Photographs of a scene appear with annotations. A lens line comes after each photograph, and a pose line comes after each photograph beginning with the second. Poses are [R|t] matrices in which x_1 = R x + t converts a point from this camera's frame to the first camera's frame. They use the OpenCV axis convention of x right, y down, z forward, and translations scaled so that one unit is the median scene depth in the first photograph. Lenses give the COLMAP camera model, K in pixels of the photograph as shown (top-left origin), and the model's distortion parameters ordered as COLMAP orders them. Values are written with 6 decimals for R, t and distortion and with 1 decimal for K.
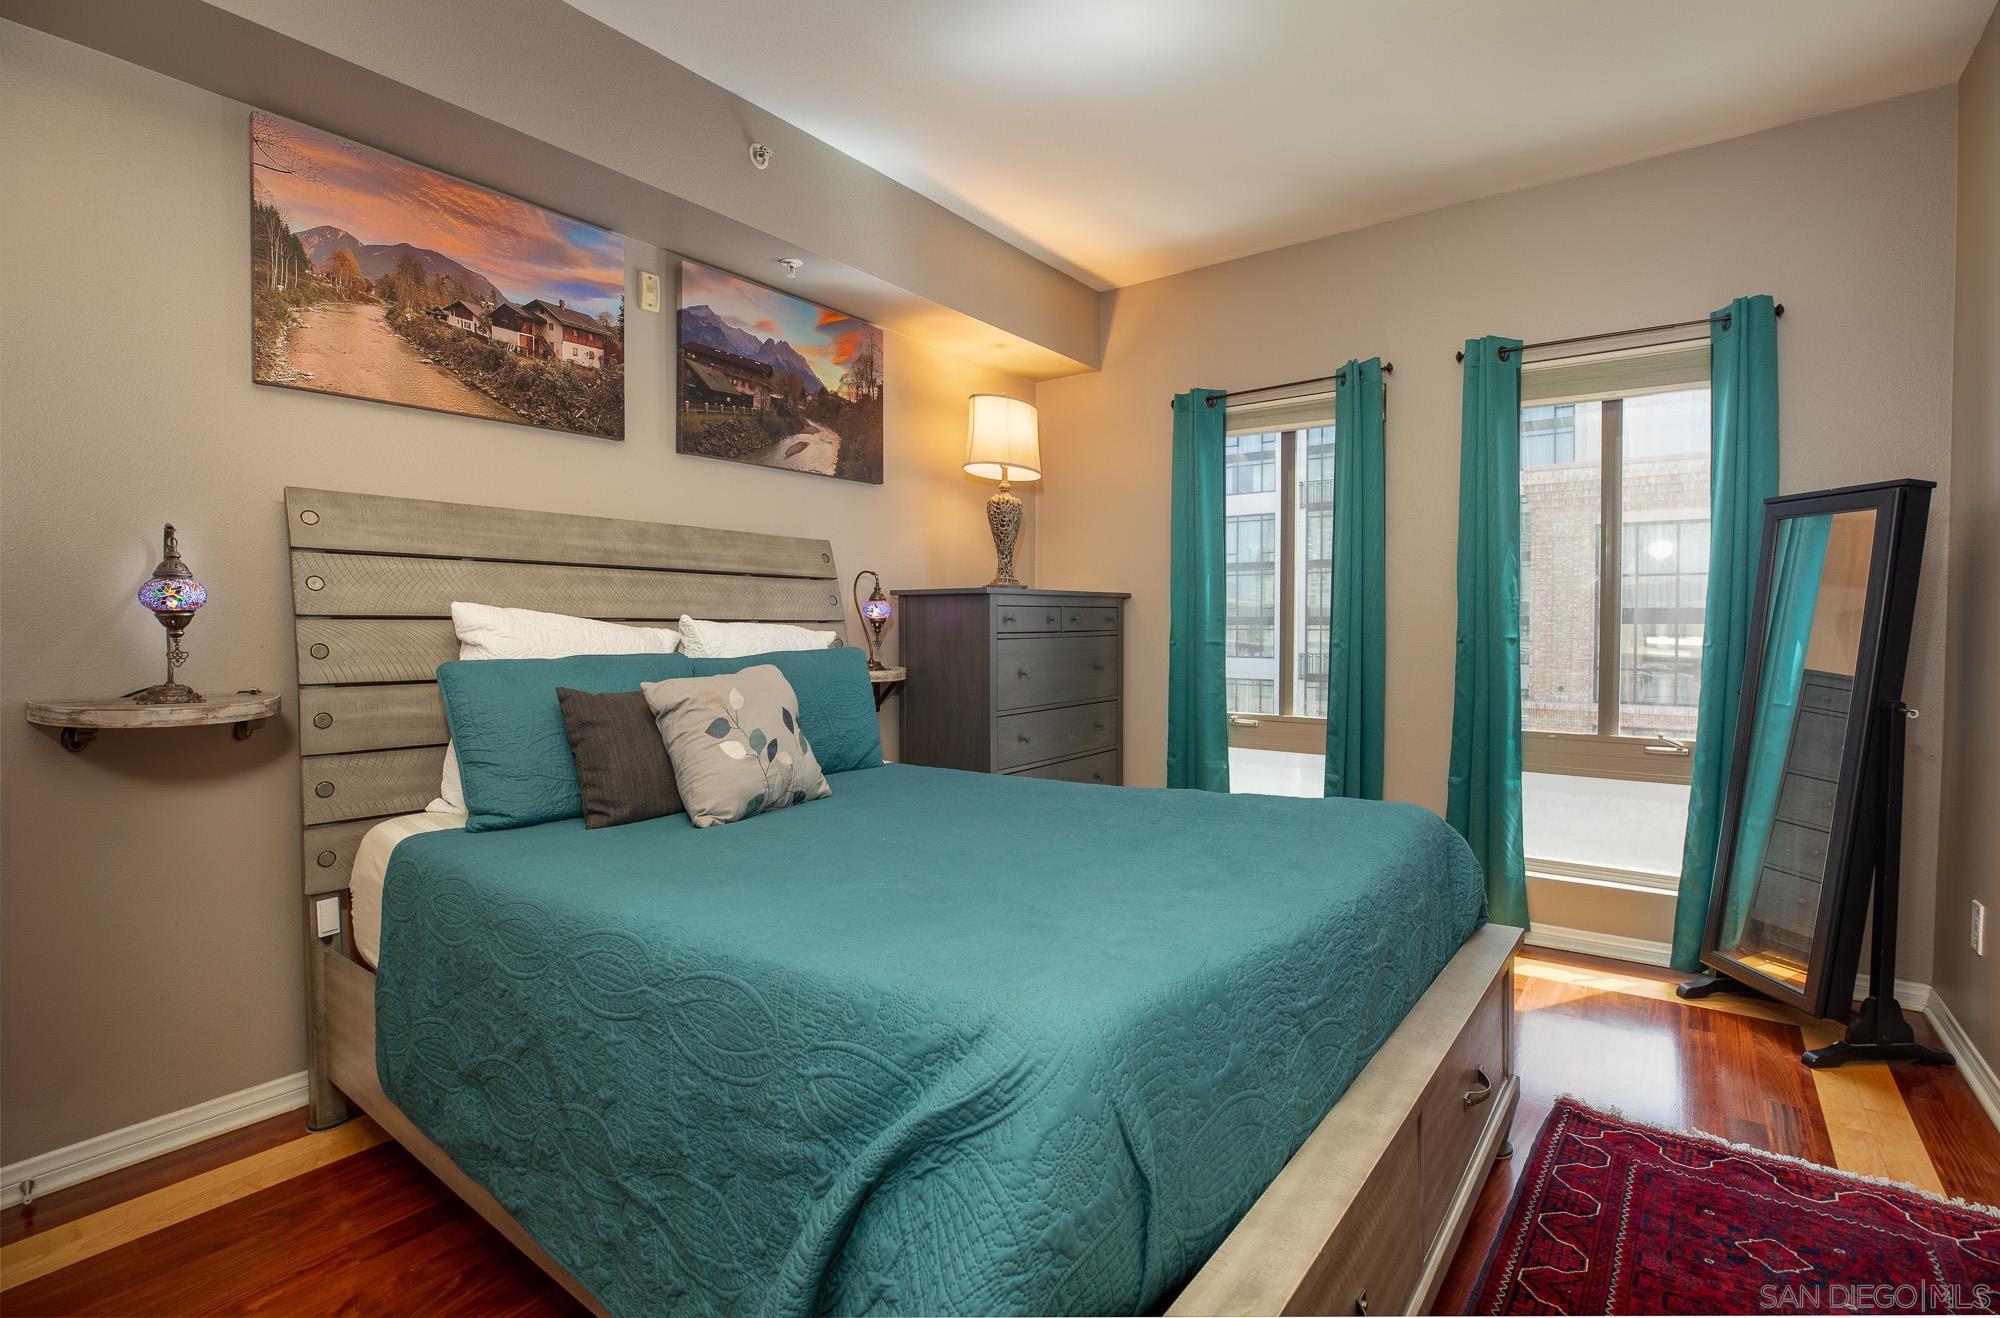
lens RADIAL K [[922.7, 0, 1002.0], [0, 922.7, 649.4], [0, 0, 1]] dist [-0.042691, 0.012315]
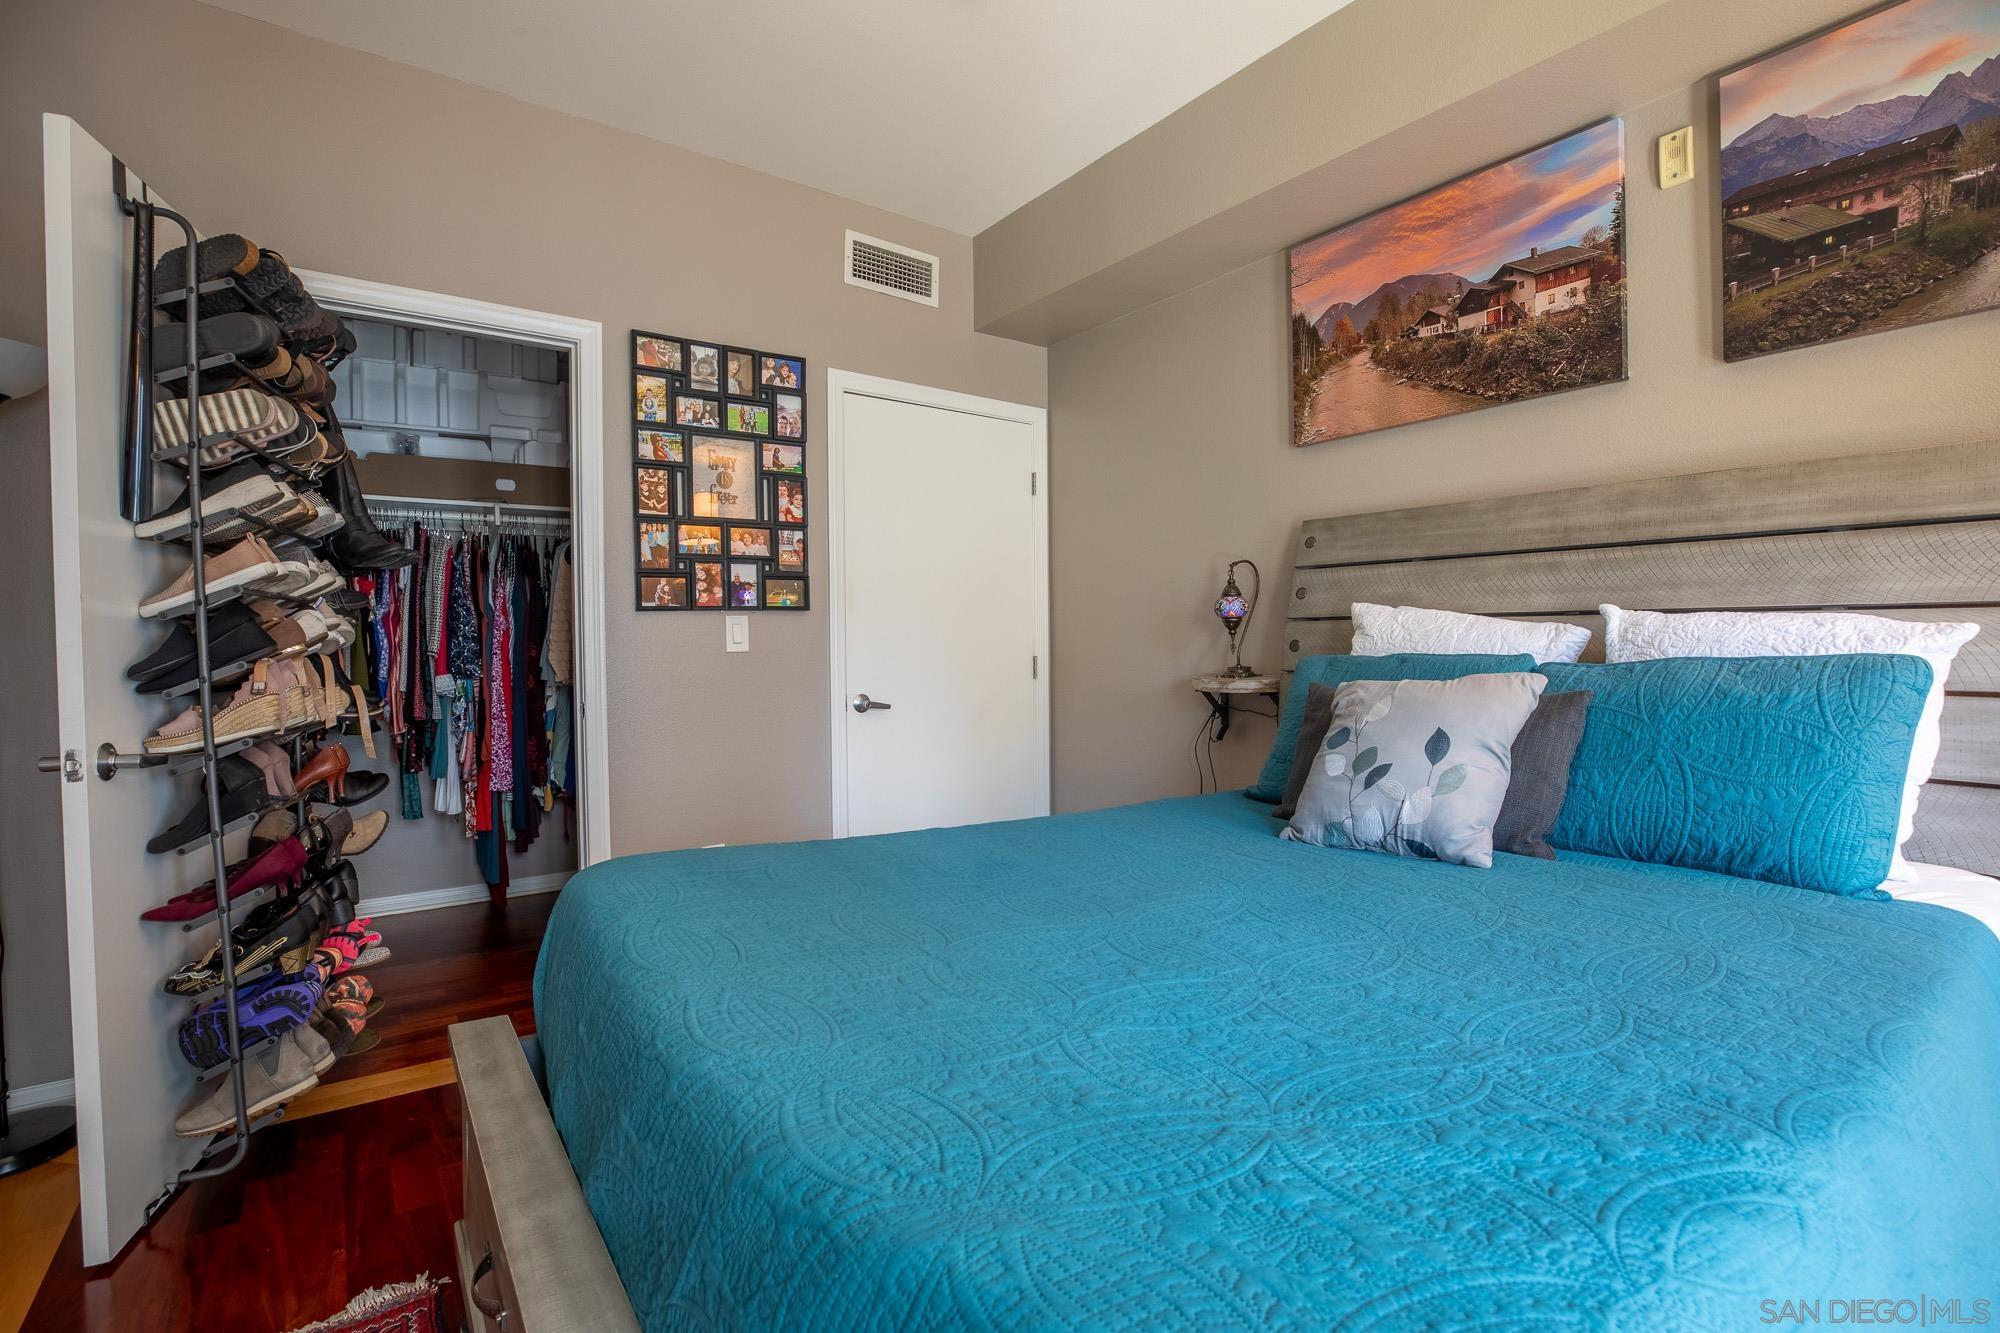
lens RADIAL K [[917.5, 0, 1001.2], [0, 917.5, 664.1], [0, 0, 1]] dist [-0.043515, 0.012638]
pose [[-0.280789, 0.027603, -0.959372, 0.482100], [-0.014475, 0.999351, 0.032990, -0.006765], [0.959660, 0.023150, -0.280208, 0.741405]]
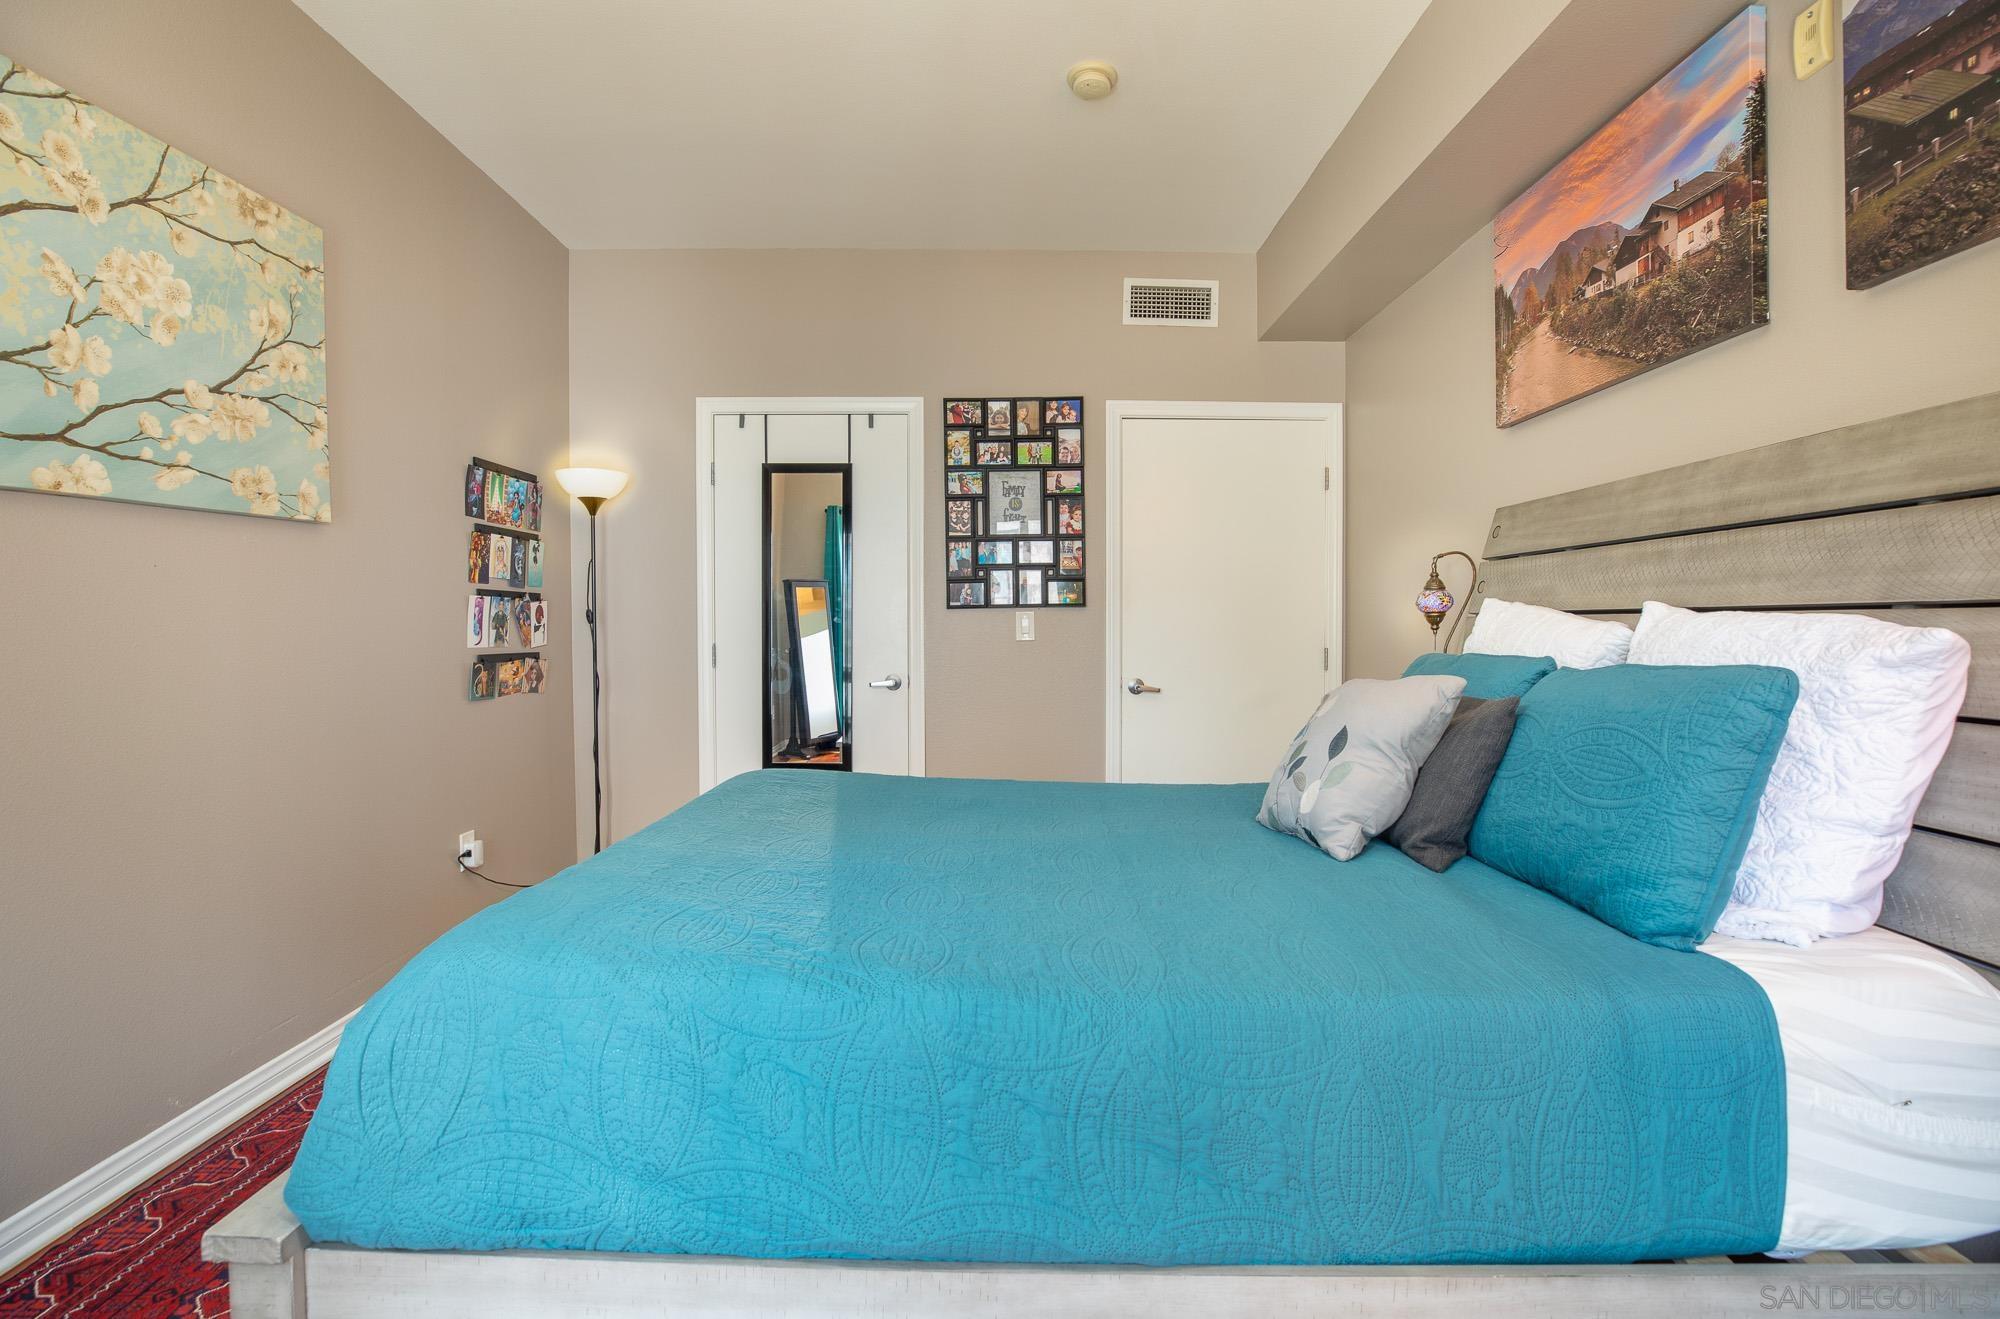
lens RADIAL K [[922.7, 0, 1002.0], [0, 922.7, 649.9], [0, 0, 1]] dist [-0.042691, 0.012315]
pose [[-0.788307, 0.016420, -0.615063, 0.393839], [-0.012030, 0.999041, 0.042090, -0.025232], [0.615164, 0.040579, -0.787354, 1.220964]]
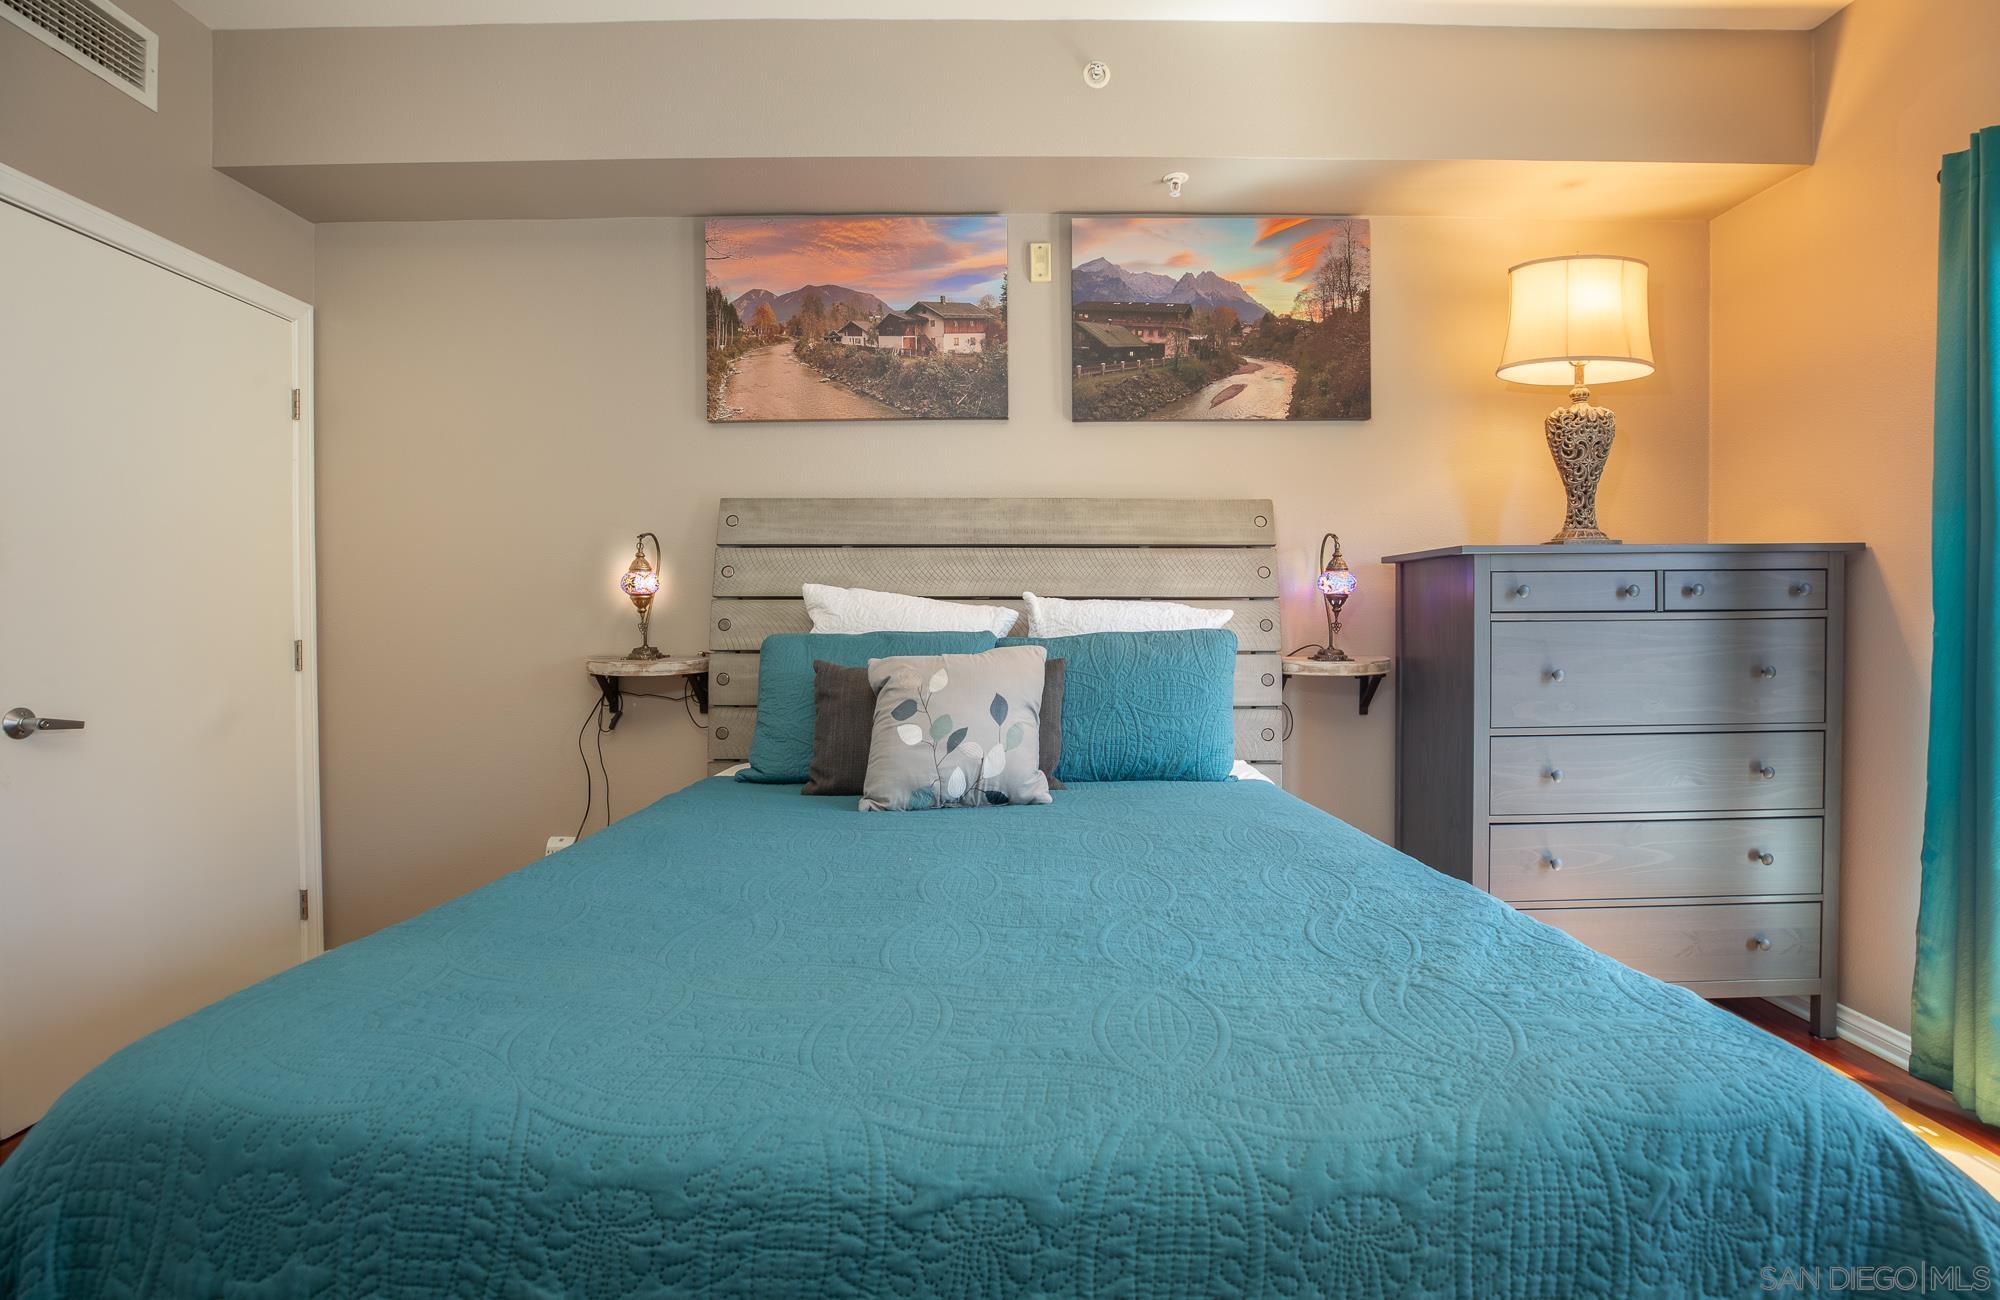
lens RADIAL K [[927.0, 0, 1003.3], [0, 927.0, 631.5], [0, 0, 1]] dist [-0.041794, 0.011603]
pose [[0.610103, 0.014009, -0.792198, 0.400492], [-0.016795, 0.999848, 0.004747, -0.000911], [0.792144, 0.010409, 0.610245, 0.396746]]
